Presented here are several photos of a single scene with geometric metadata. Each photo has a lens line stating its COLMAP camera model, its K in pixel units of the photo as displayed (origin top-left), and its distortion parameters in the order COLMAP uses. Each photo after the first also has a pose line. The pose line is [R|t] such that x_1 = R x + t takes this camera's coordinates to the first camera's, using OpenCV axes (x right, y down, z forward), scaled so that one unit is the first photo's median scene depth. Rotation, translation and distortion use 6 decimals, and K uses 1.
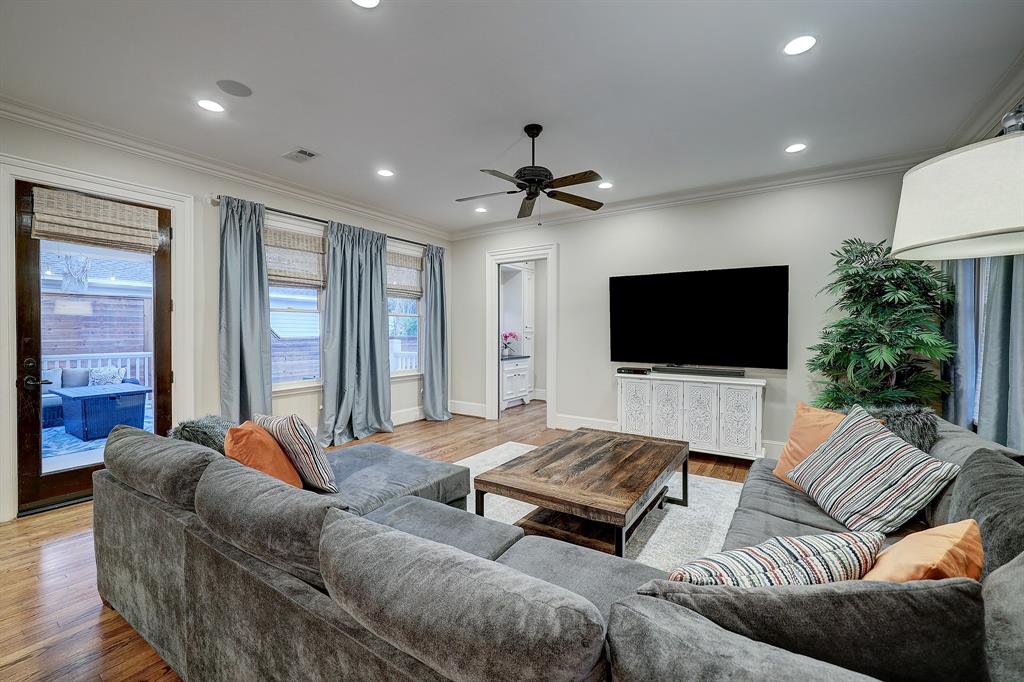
lens RADIAL K [[421.4, 0, 517.2], [0, 421.4, 336.0], [0, 0, 1]] dist [0.004448, 0.000269]
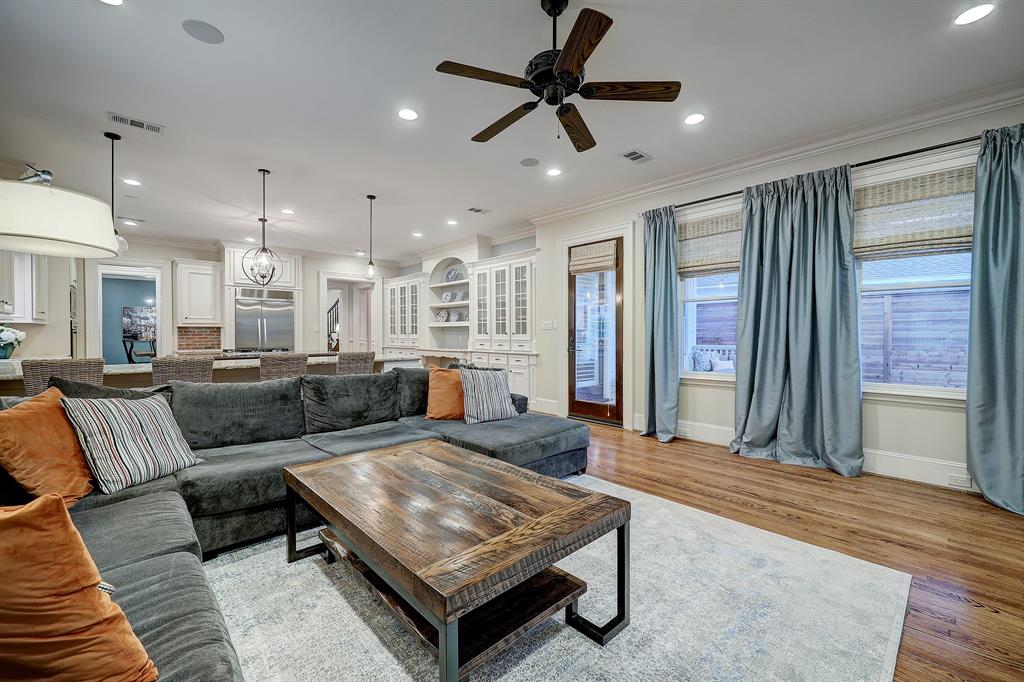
lens RADIAL K [[421.4, 0, 517.1], [0, 421.4, 338.9], [0, 0, 1]] dist [0.004448, 0.000269]
pose [[-0.234028, 0.007415, -0.972202, 0.536916], [-0.014816, 0.999828, 0.011192, 0.028149], [0.972117, 0.017024, -0.233878, 0.838112]]
